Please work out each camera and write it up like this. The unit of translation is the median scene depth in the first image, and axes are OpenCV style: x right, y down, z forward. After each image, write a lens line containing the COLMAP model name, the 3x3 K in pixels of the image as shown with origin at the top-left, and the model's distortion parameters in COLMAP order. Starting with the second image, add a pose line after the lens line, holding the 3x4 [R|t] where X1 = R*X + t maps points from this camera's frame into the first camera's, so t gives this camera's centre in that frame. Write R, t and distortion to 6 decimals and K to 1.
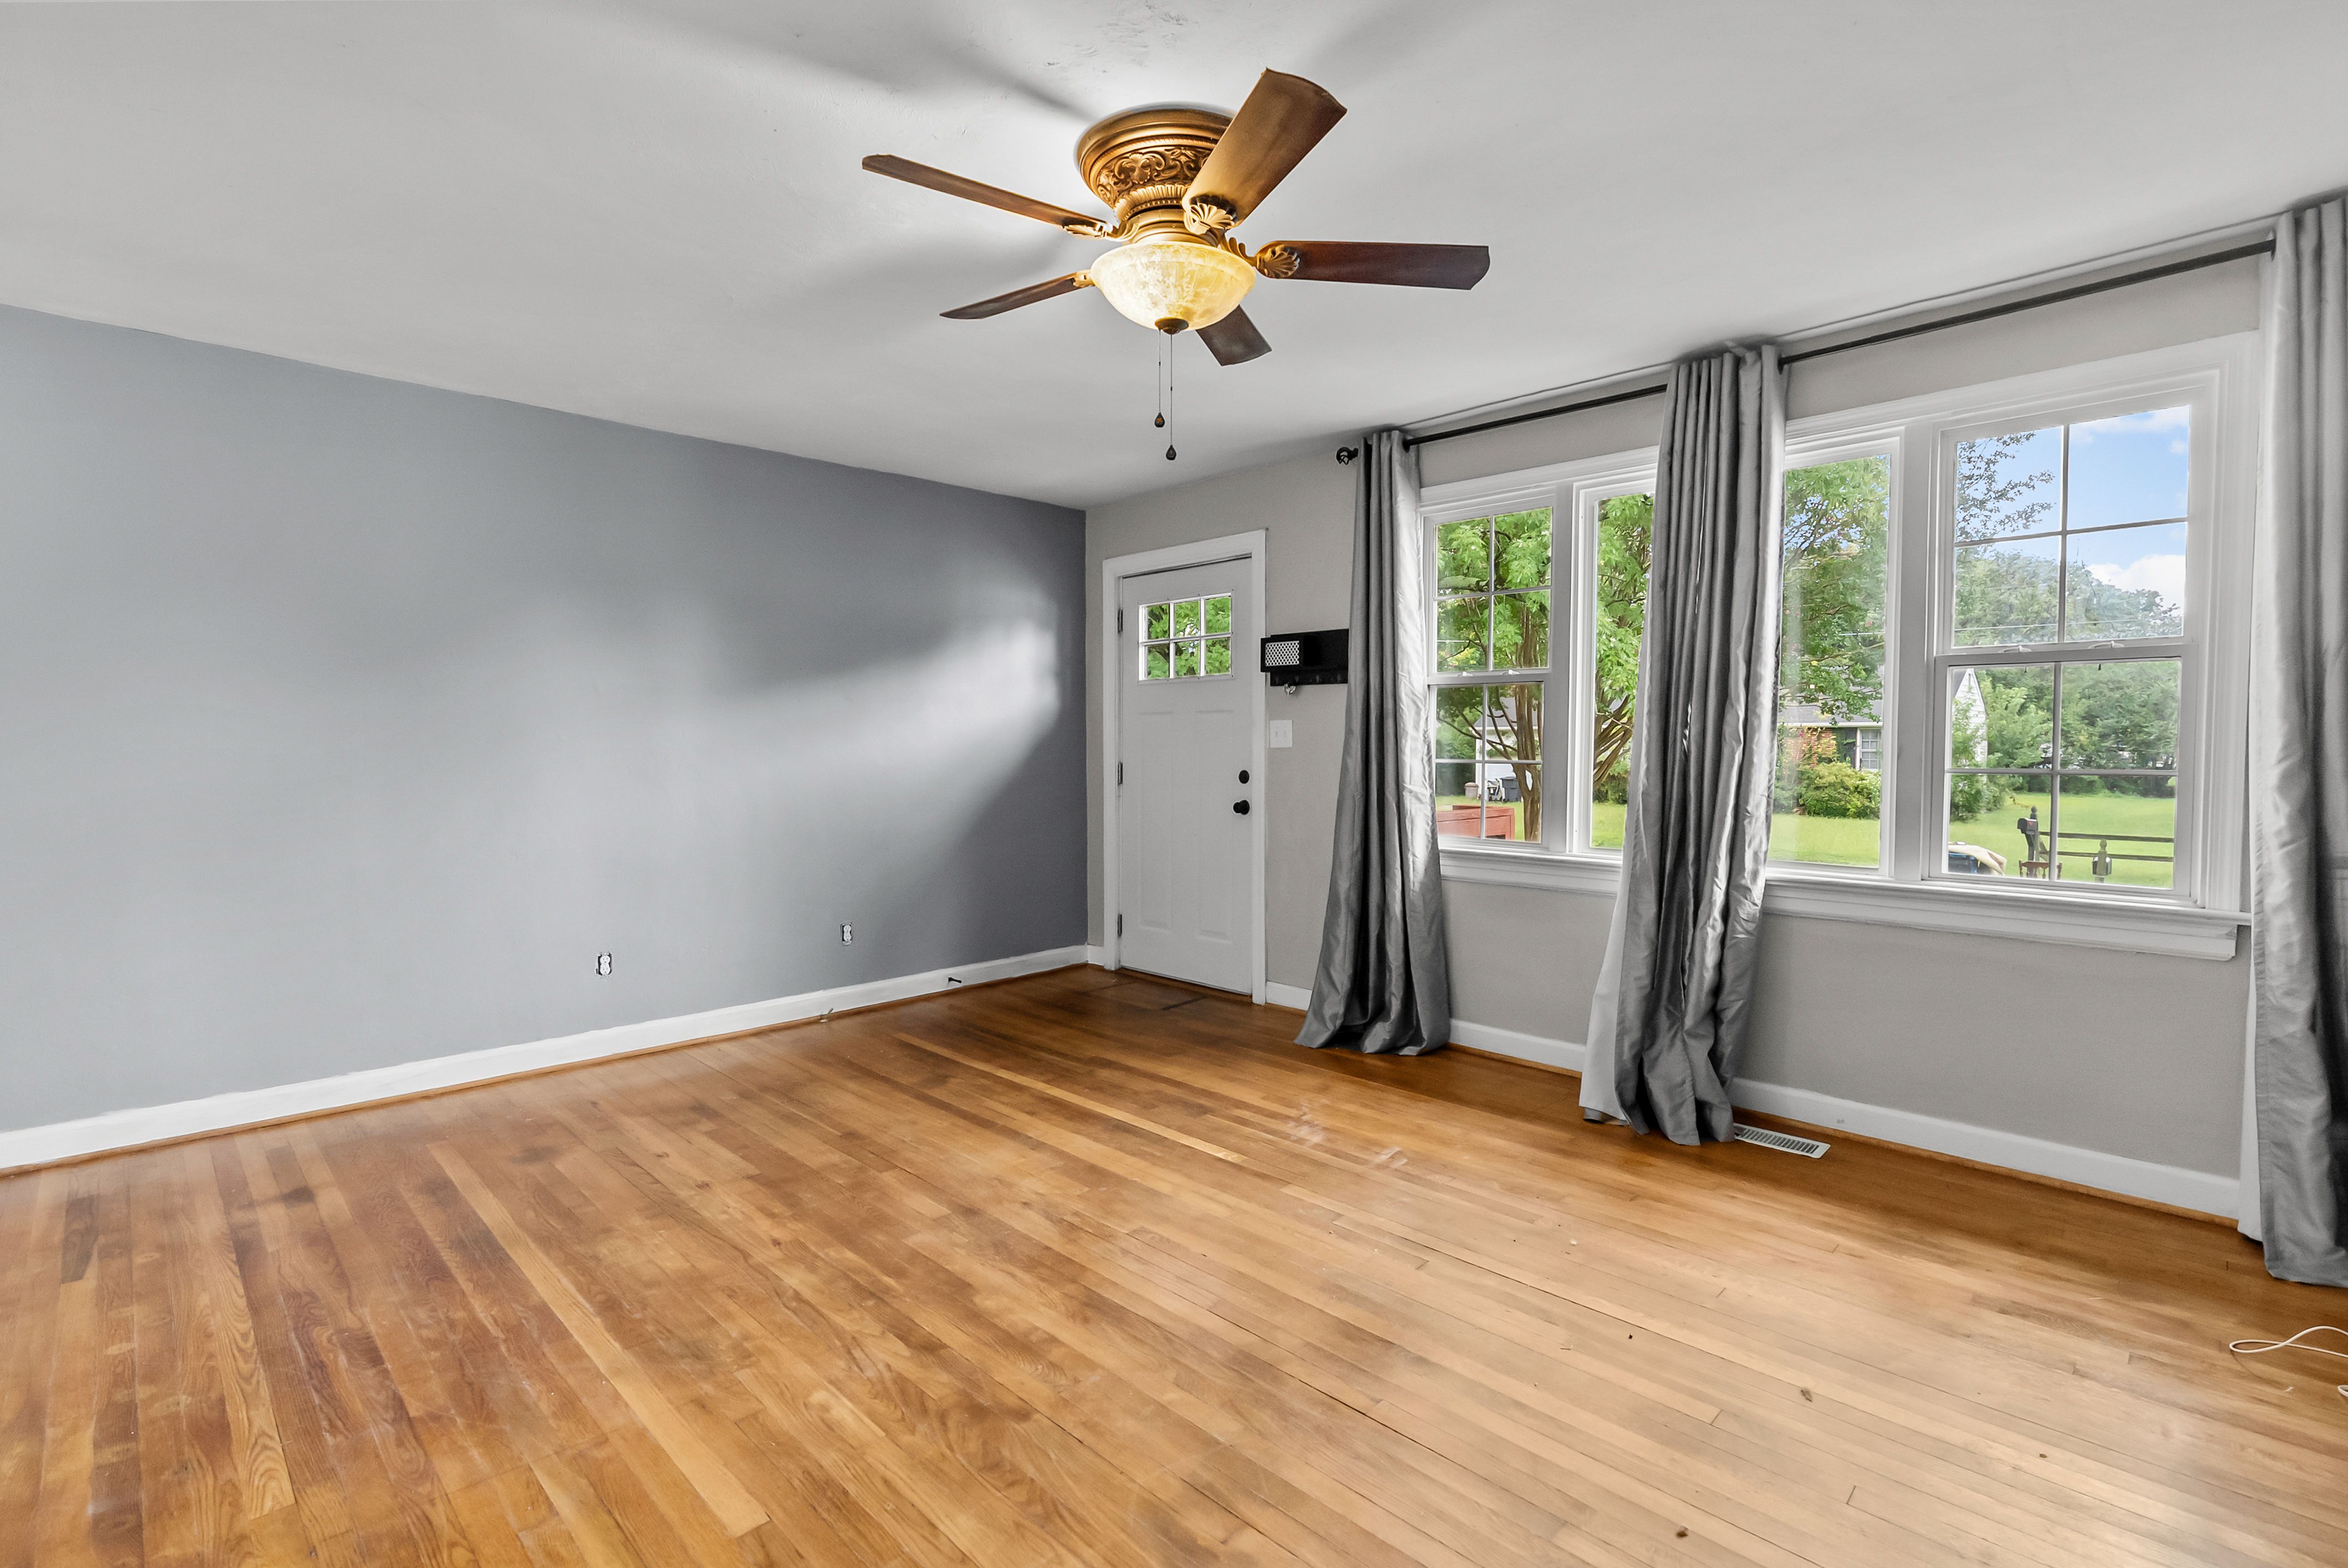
lens RADIAL K [[1080.4, 0, 1171.6], [0, 1080.4, 771.1], [0, 0, 1]] dist [-0.014070, 0.005273]
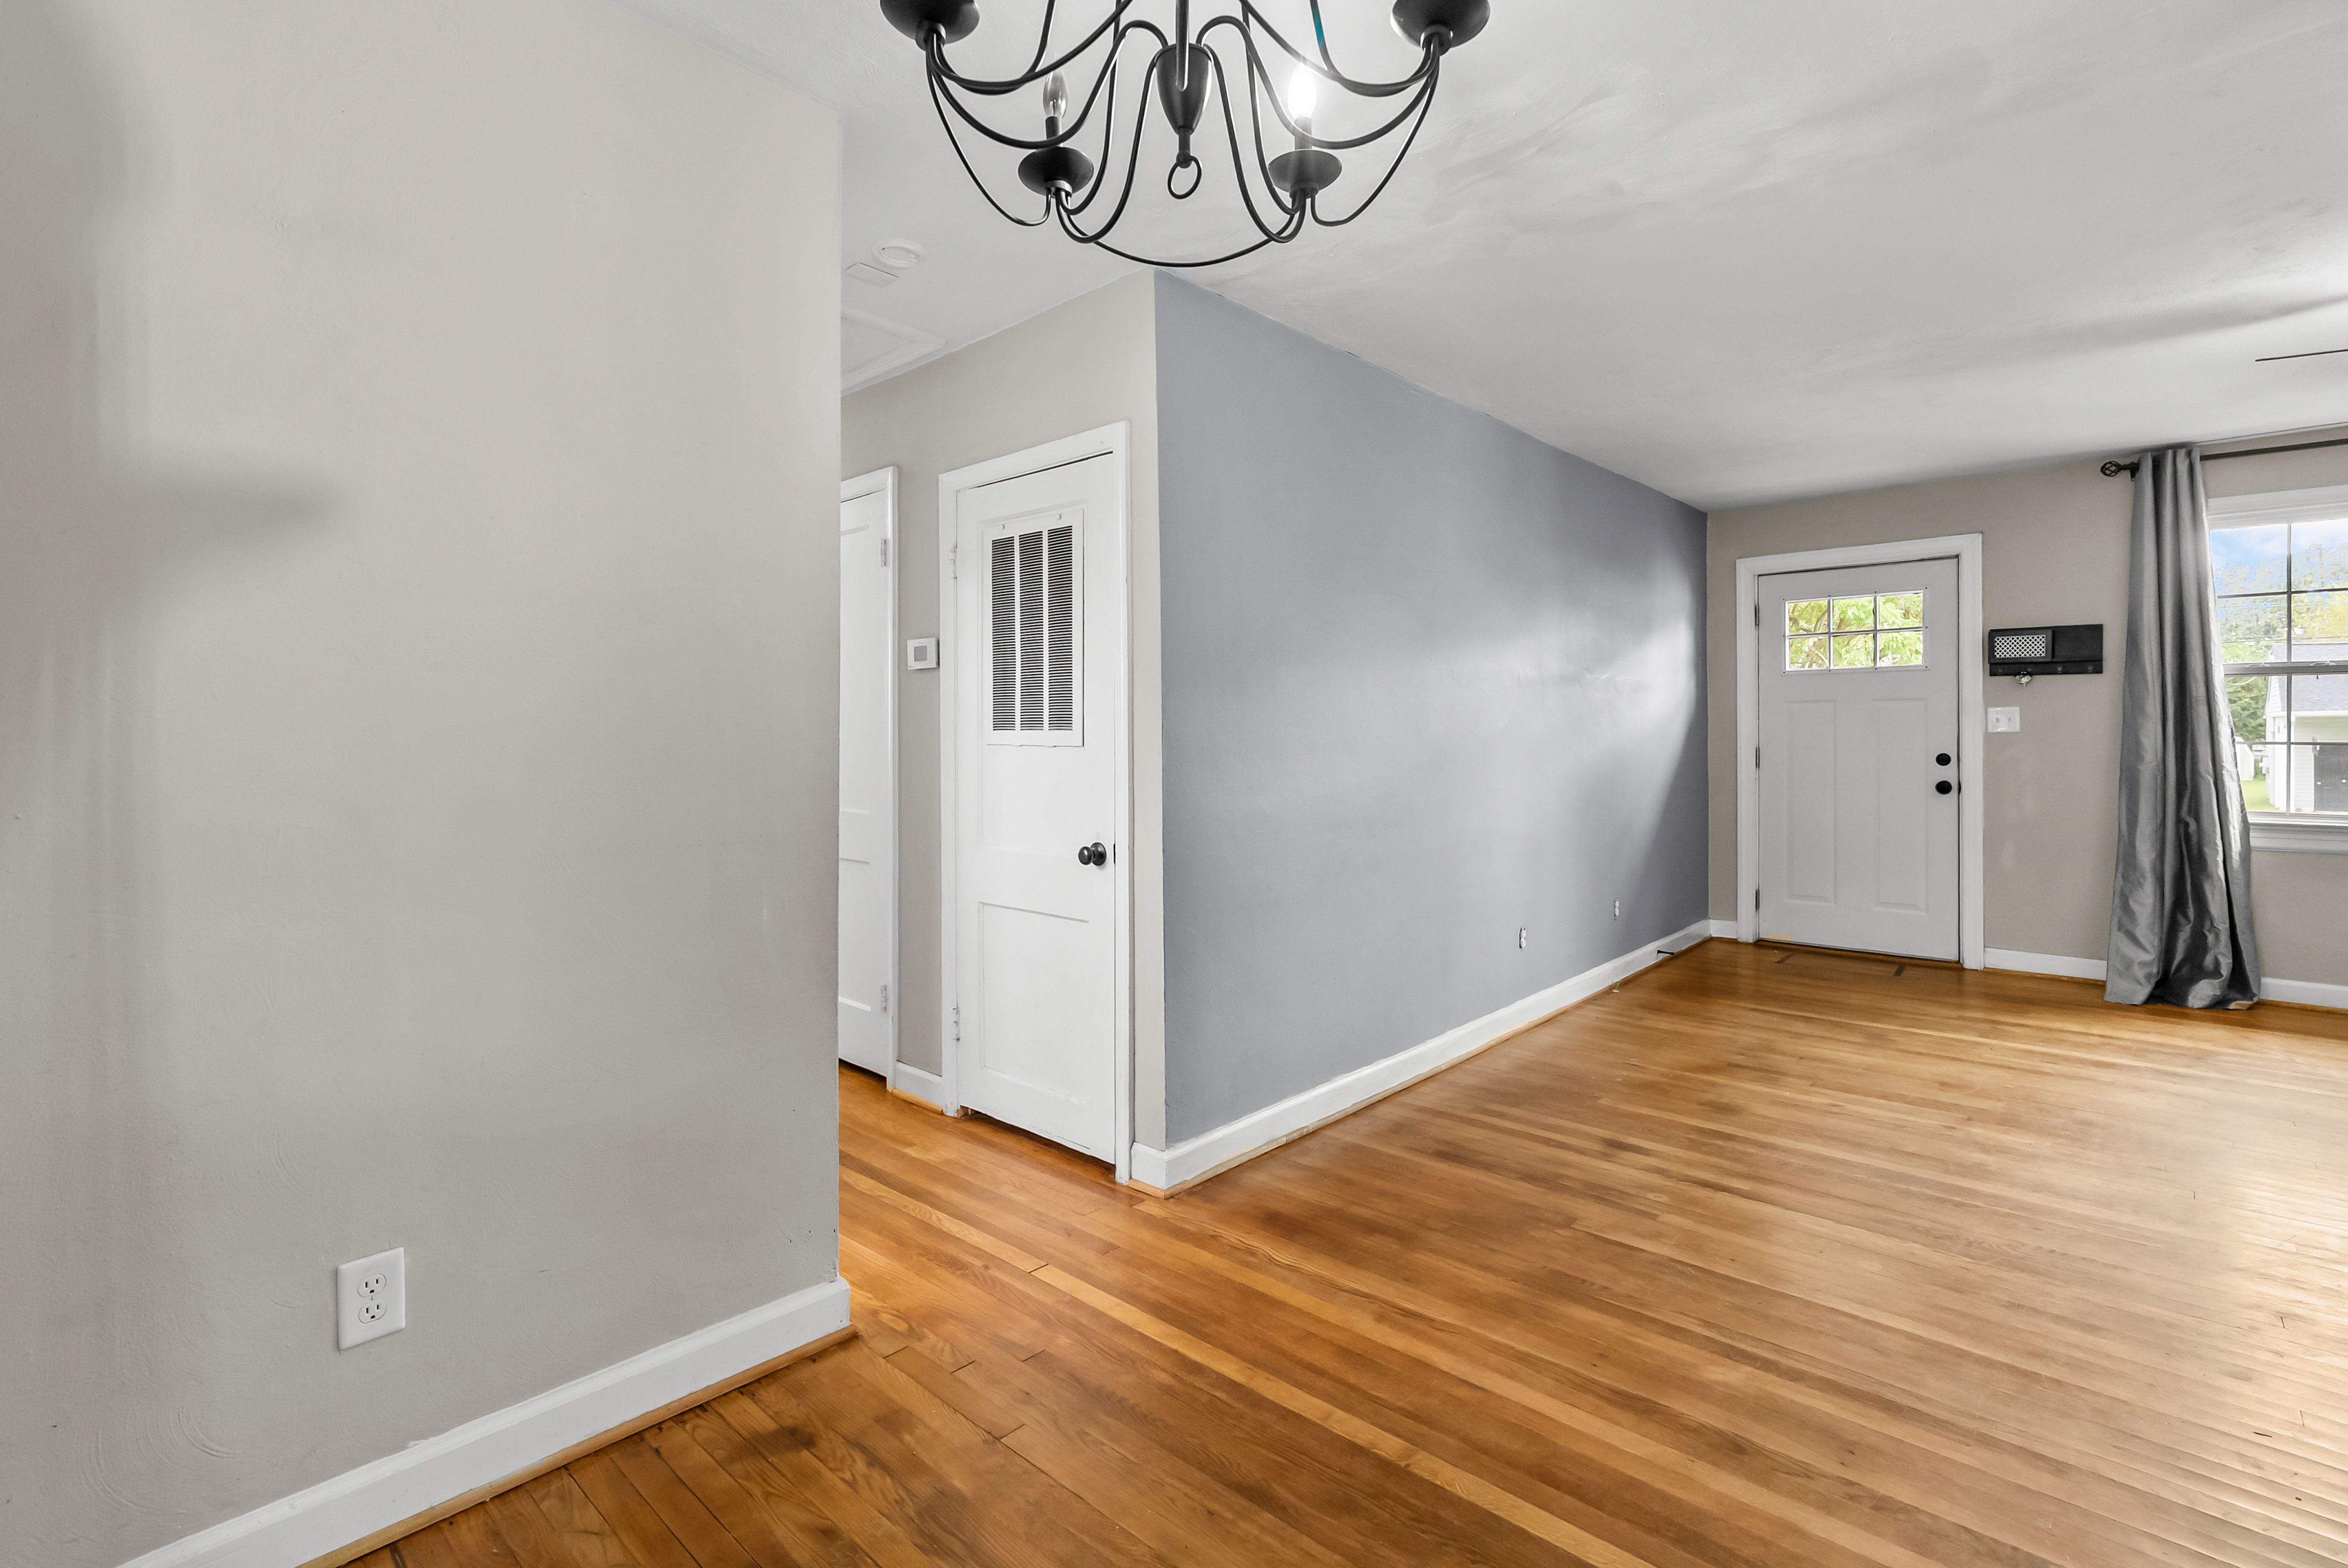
lens RADIAL K [[1080.4, 0, 1190.6], [0, 1080.4, 732.8], [0, 0, 1]] dist [-0.014070, 0.005273]
pose [[0.998919, -0.004220, 0.046289, -0.771415], [0.005360, 0.999685, -0.024522, 0.000985], [-0.046171, 0.024744, 0.998627, -0.047923]]
